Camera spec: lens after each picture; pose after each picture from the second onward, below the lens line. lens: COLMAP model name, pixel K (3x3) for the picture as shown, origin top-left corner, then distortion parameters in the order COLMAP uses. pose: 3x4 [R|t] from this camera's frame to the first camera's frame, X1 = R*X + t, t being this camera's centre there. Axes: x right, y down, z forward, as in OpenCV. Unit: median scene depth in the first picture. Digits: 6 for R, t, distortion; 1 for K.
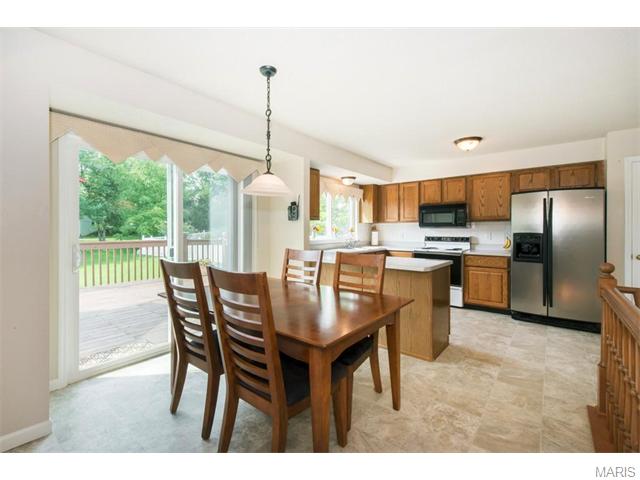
lens RADIAL K [[288.9, 0, 305.3], [0, 288.9, 229.0], [0, 0, 1]] dist [-0.001008, -0.000412]
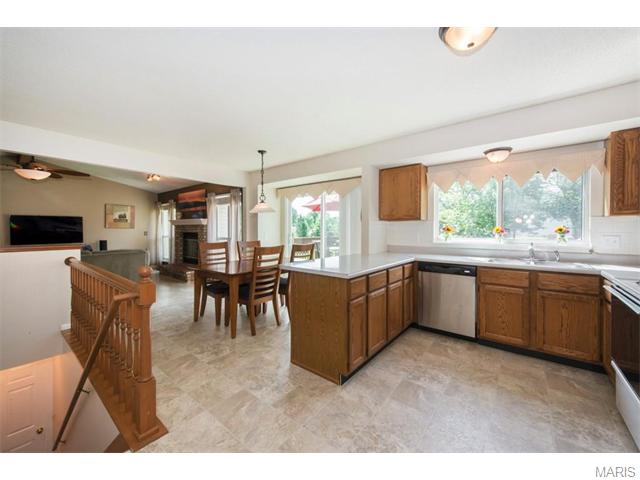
lens RADIAL K [[255.6, 0, 323.5], [0, 255.6, 230.3], [0, 0, 1]] dist [0.017513, 0.000013]
pose [[0.037455, 0.004776, -0.999287, 0.755014], [0.001193, 0.999988, 0.004824, -0.000176], [0.999298, -0.001373, 0.037449, 0.612258]]
